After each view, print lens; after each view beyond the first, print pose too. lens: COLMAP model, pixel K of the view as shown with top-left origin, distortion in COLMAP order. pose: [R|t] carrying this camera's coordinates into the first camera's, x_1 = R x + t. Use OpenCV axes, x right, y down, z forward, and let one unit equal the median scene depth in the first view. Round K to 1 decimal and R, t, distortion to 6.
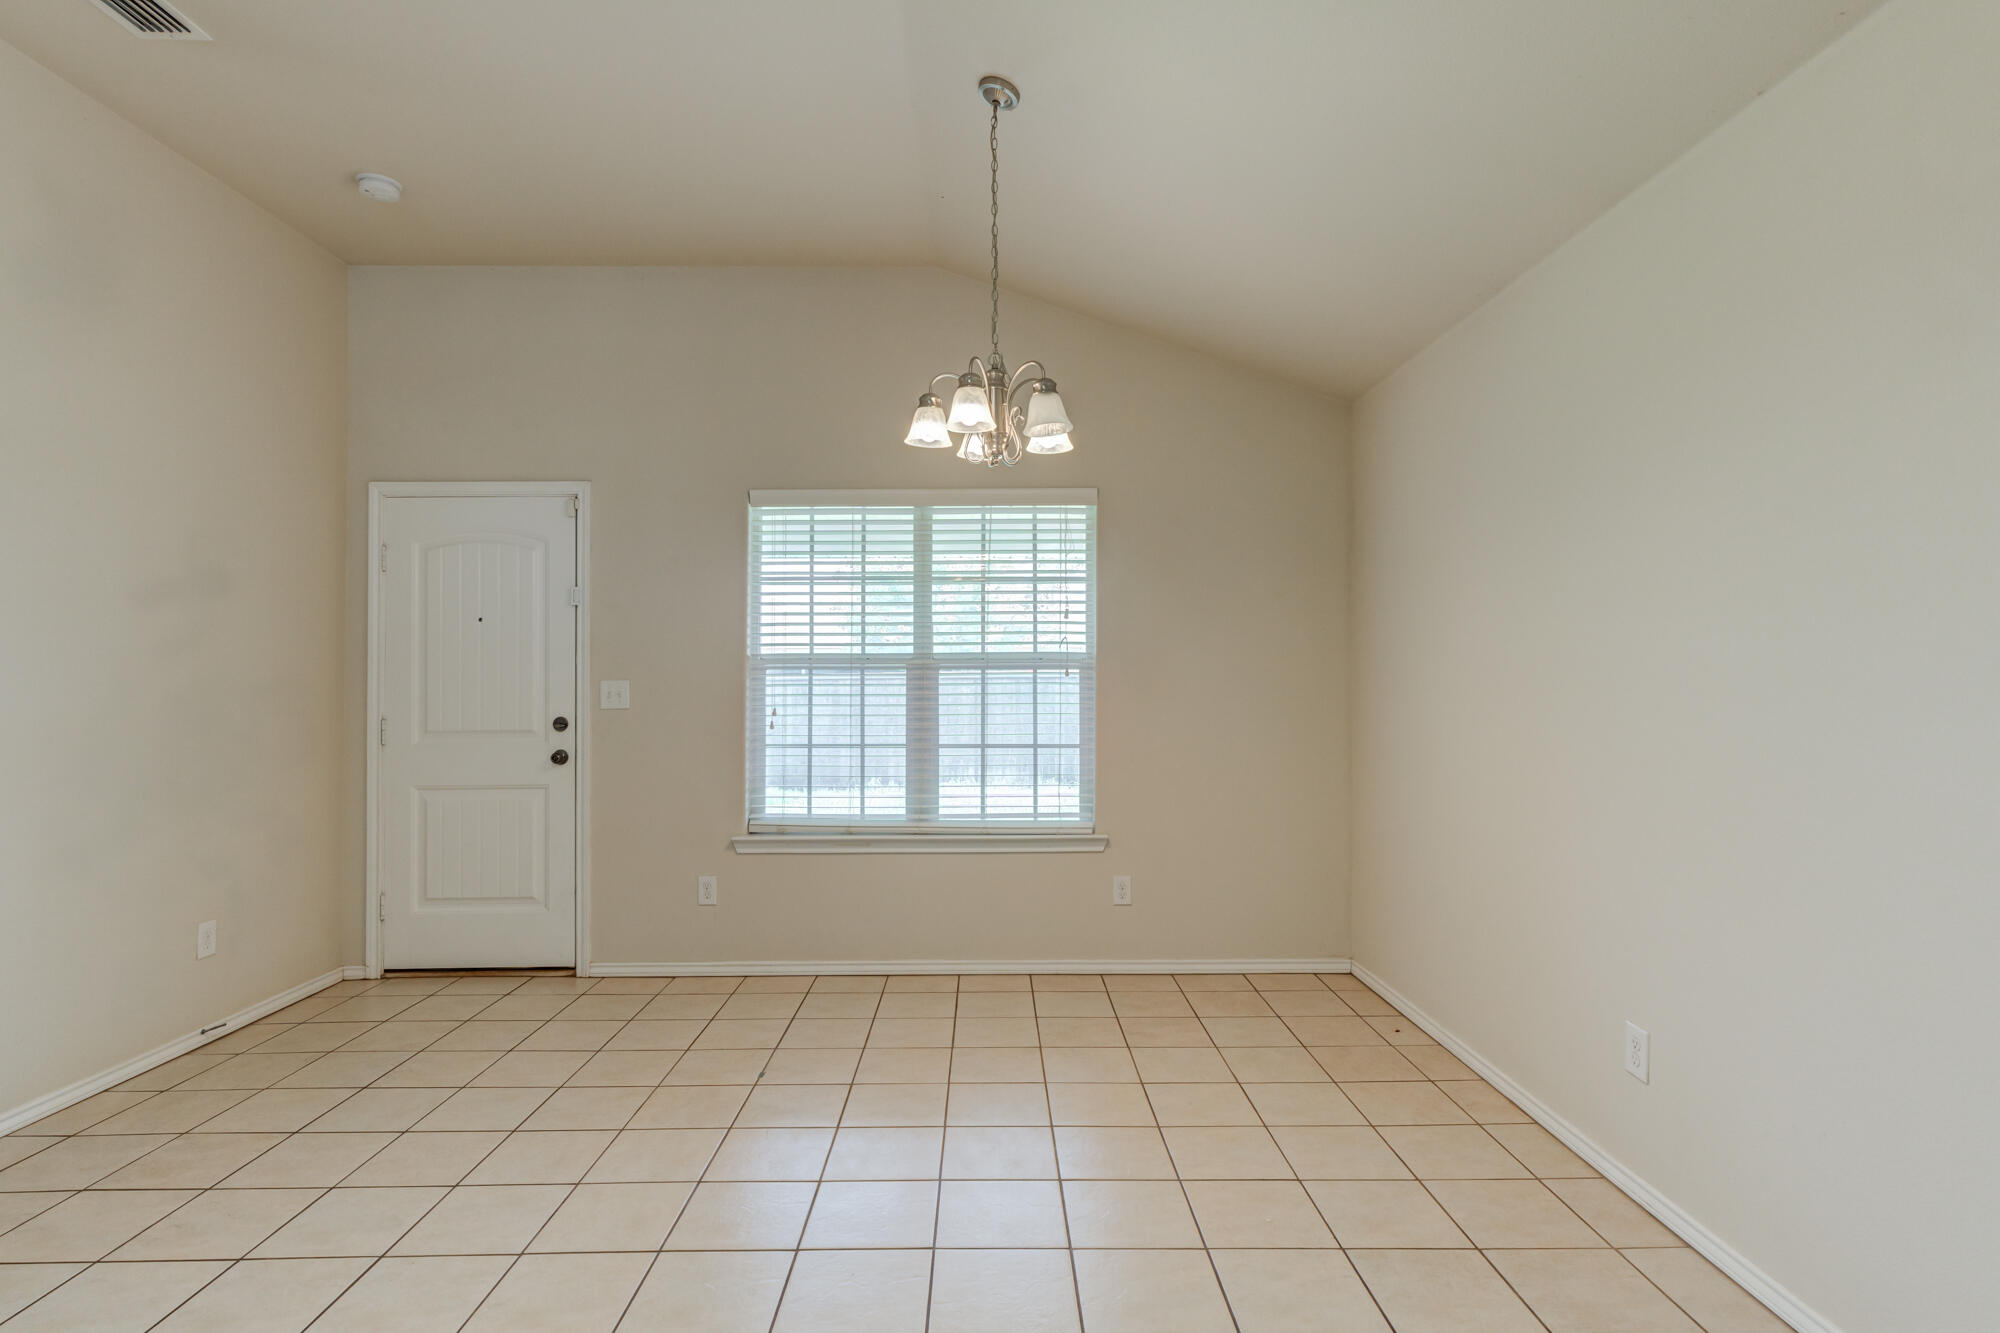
lens RADIAL K [[1002.5, 0, 1018.6], [0, 1002.5, 663.8], [0, 0, 1]] dist [0.004174, 0.012032]
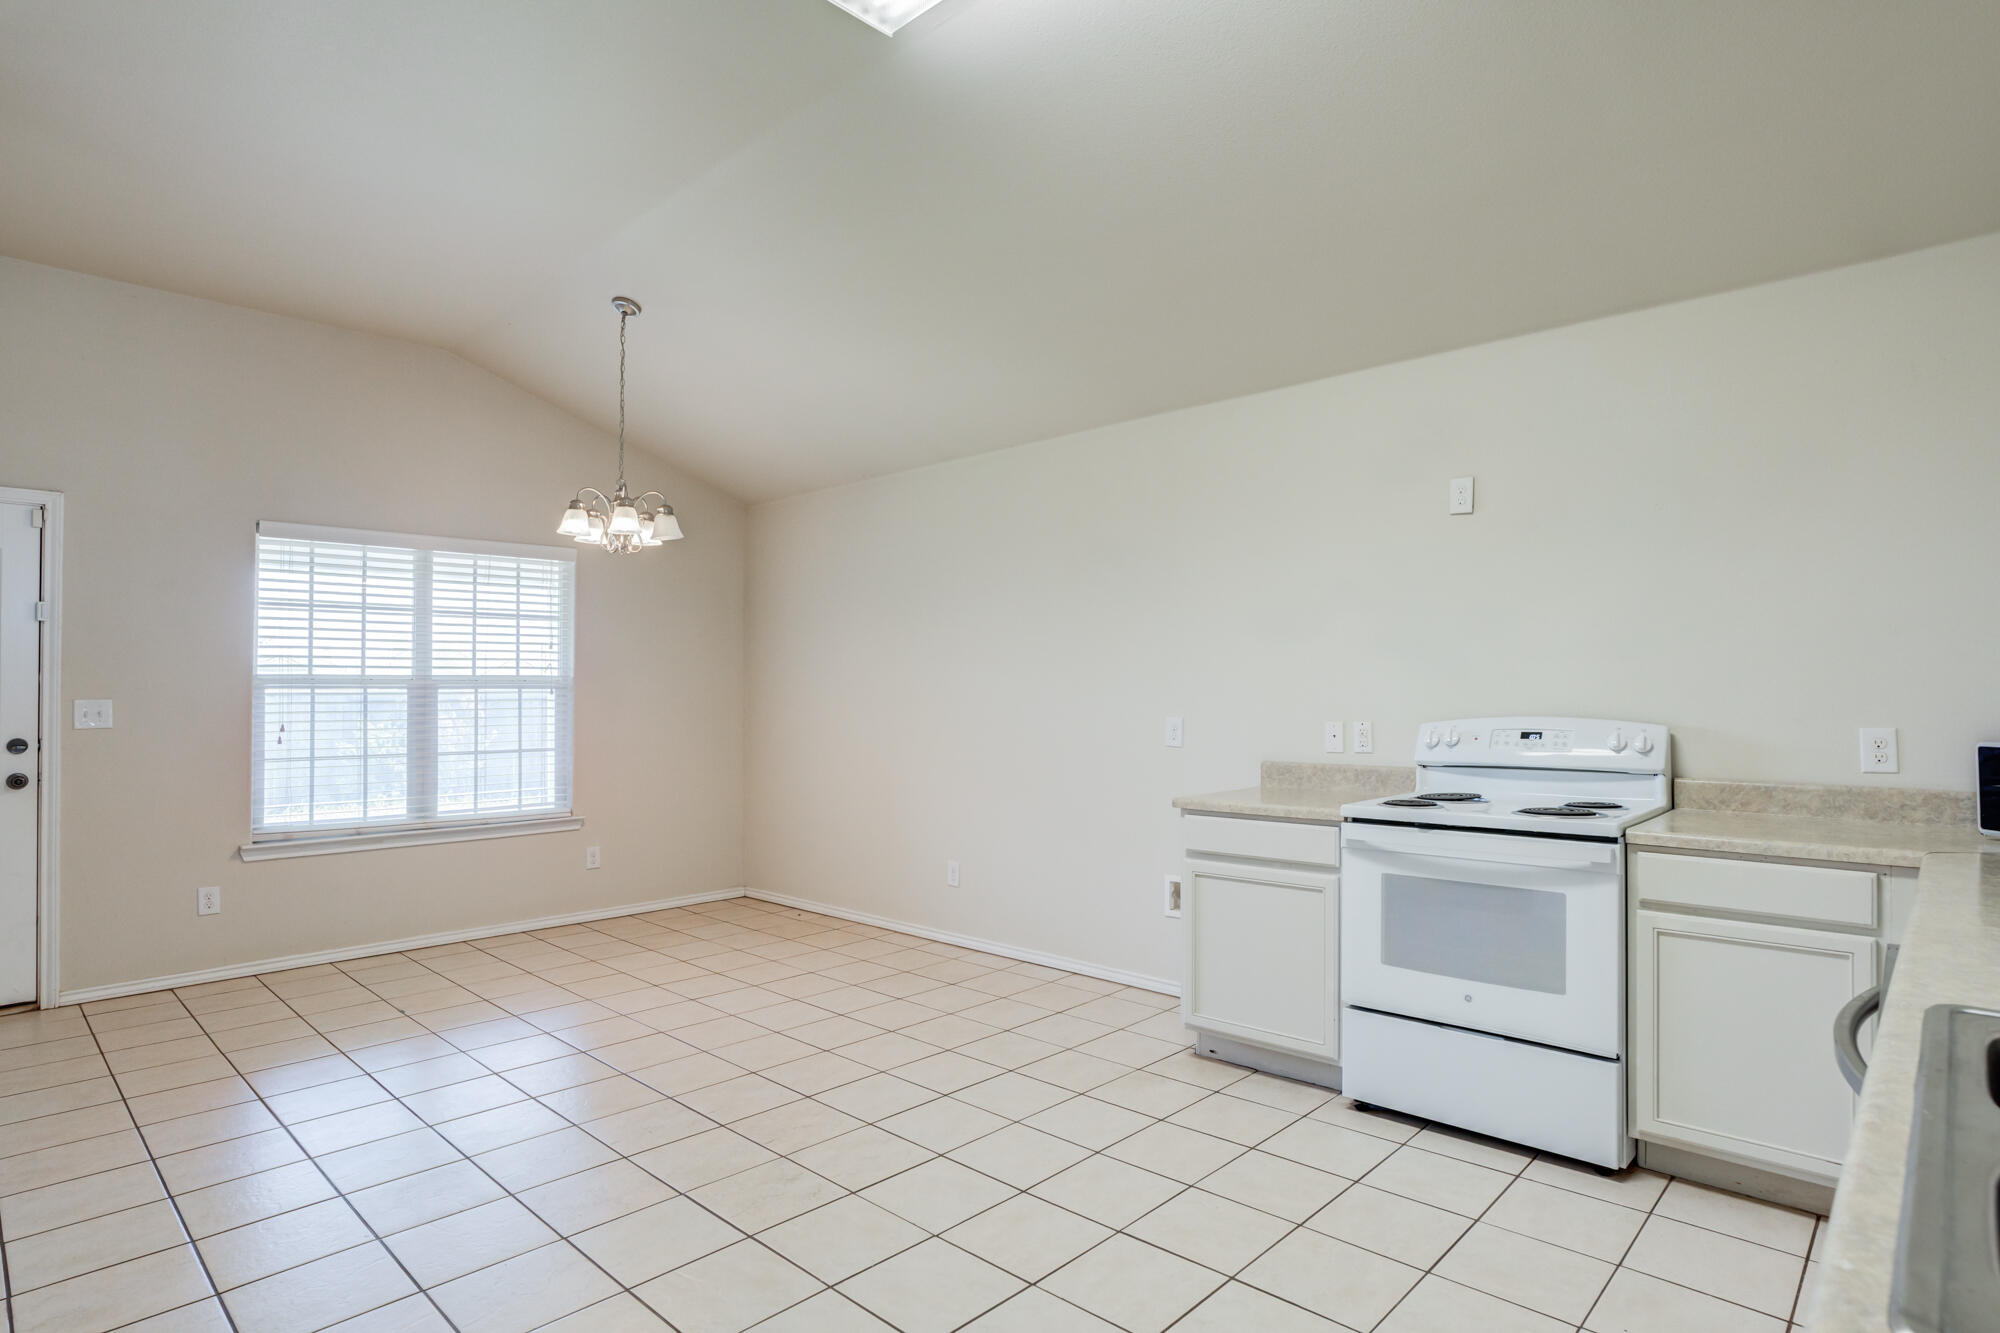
lens RADIAL K [[1055.1, 0, 1008.3], [0, 1055.1, 678.4], [0, 0, 1]] dist [-0.044513, 0.022262]
pose [[0.692302, 0.009840, 0.721541, -0.502911], [-0.007072, 0.999952, -0.006852, -0.003303], [-0.721573, -0.000359, 0.692338, -0.335533]]
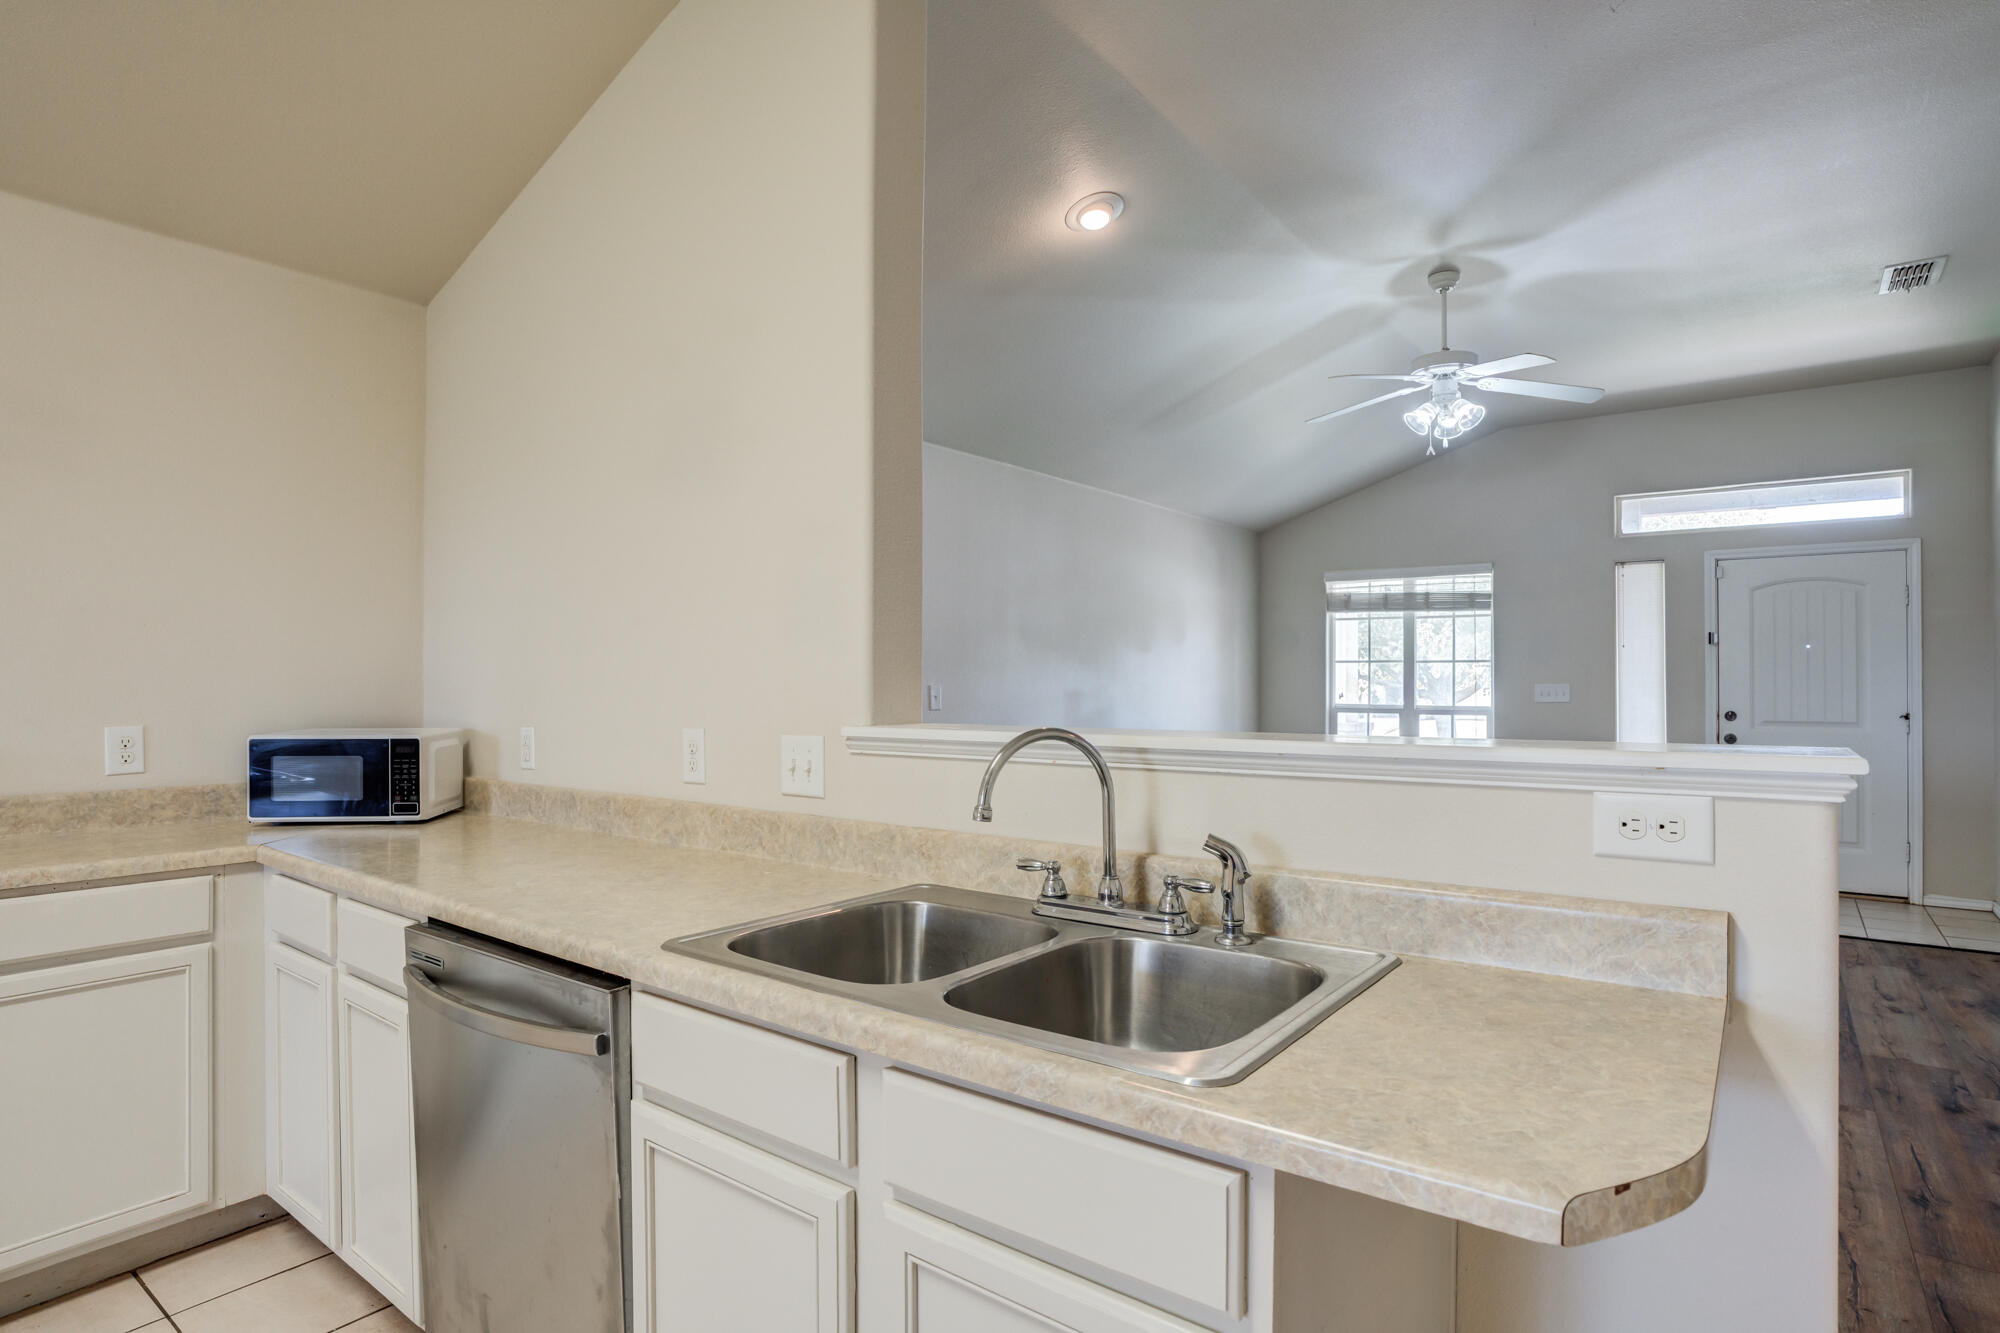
lens RADIAL K [[1030.0, 0, 1011.7], [0, 1030.0, 666.3], [0, 0, 1]] dist [-0.068000, 0.031375]
pose [[-0.792658, 0.014227, 0.609501, -0.423553], [-0.004276, 0.999573, -0.028894, -0.001023], [-0.609652, -0.025510, -0.792259, -0.124376]]
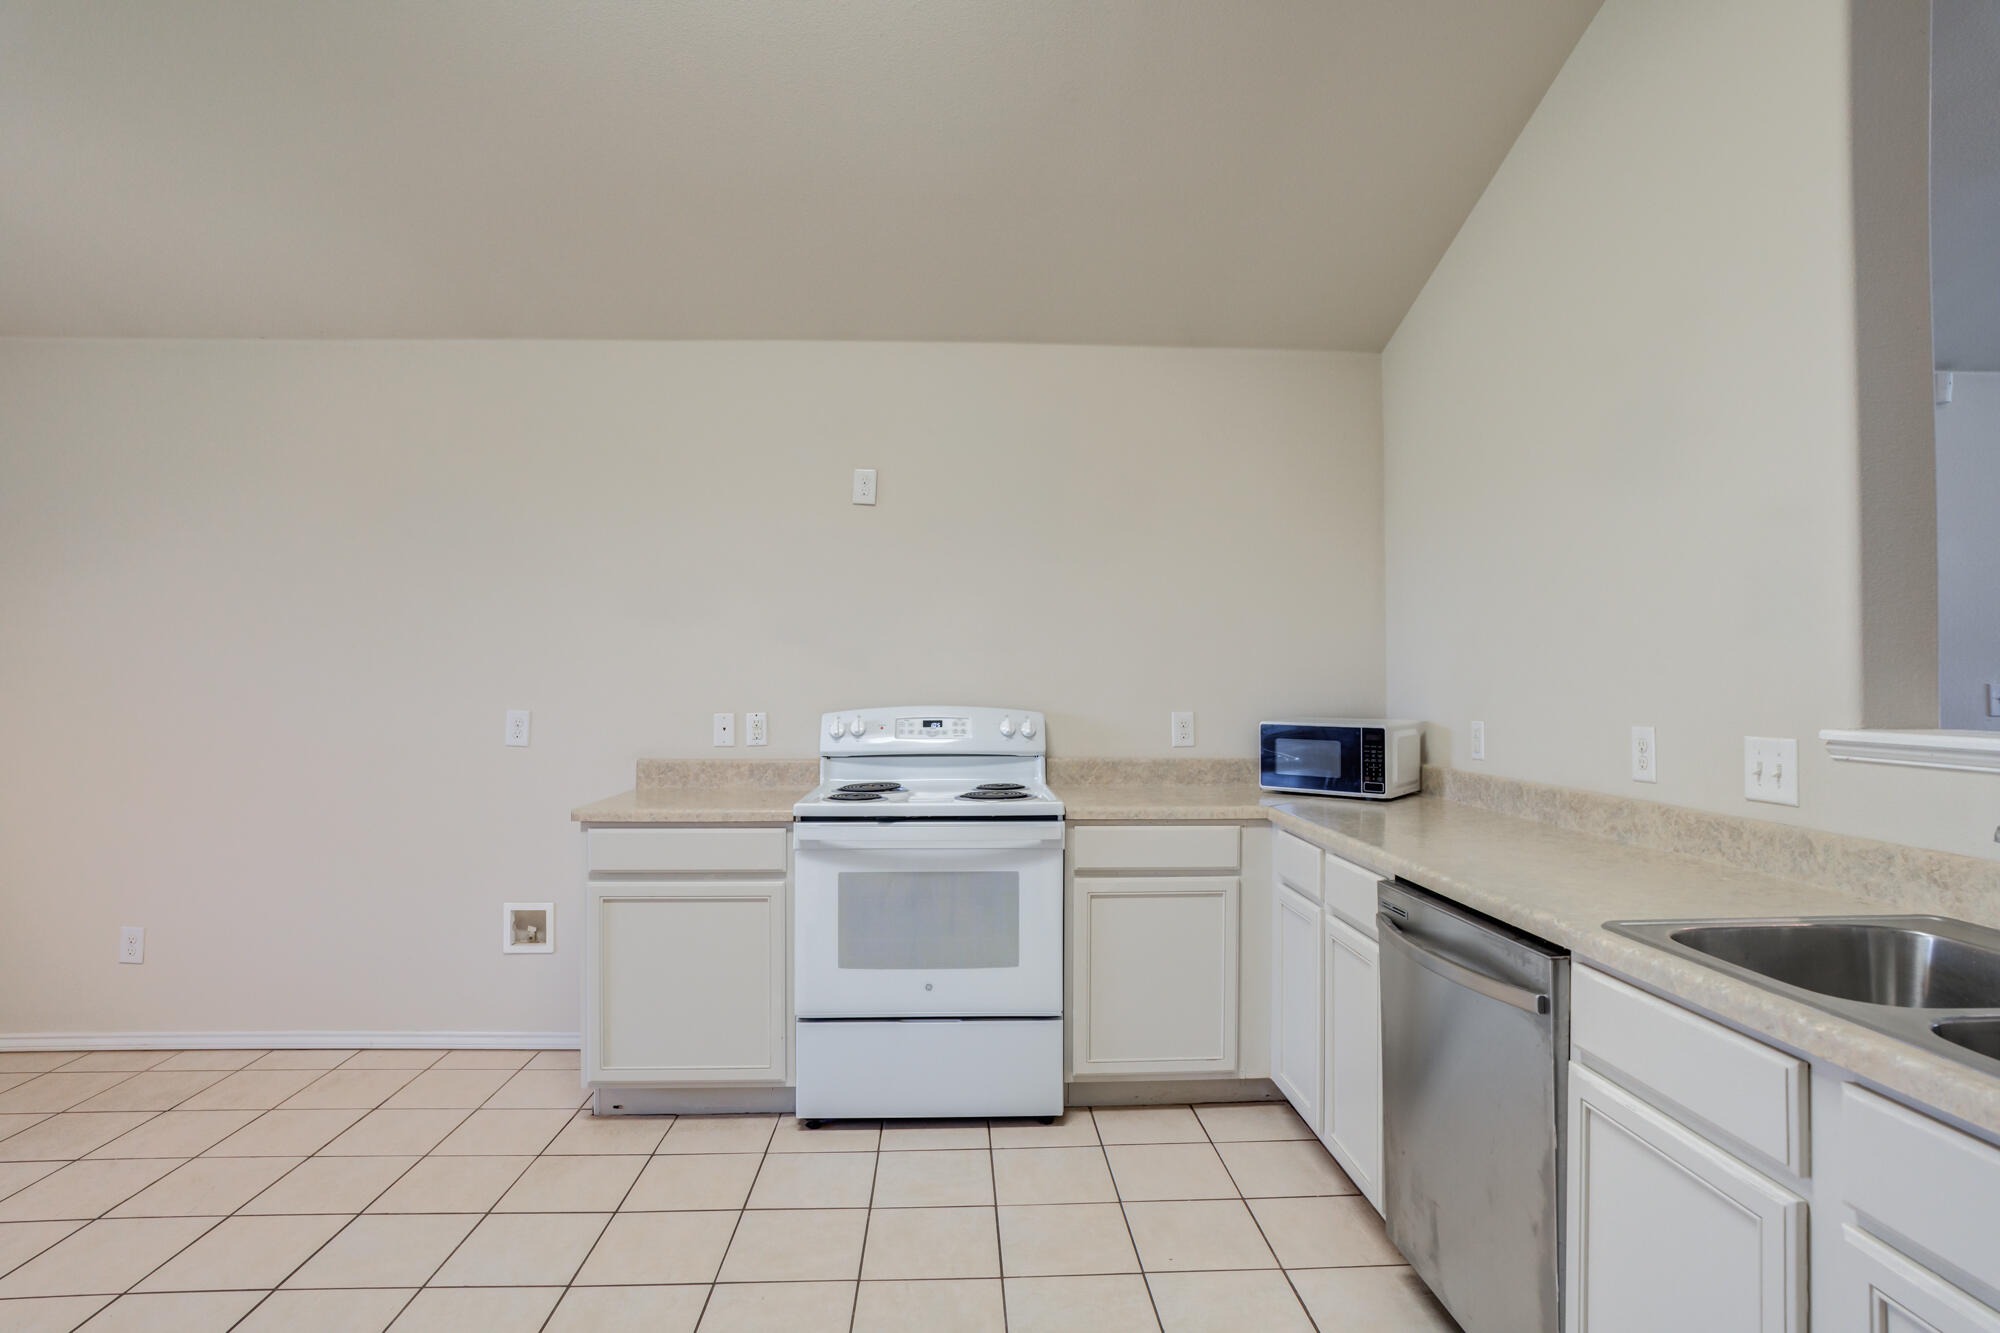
lens RADIAL K [[1030.0, 0, 1011.7], [0, 1030.0, 666.3], [0, 0, 1]] dist [-0.068000, 0.031375]
pose [[-0.042788, 0.016888, 0.998941, -0.476147], [-0.015366, 0.999728, -0.017559, -0.000365], [-0.998966, -0.016101, -0.042516, -0.096105]]
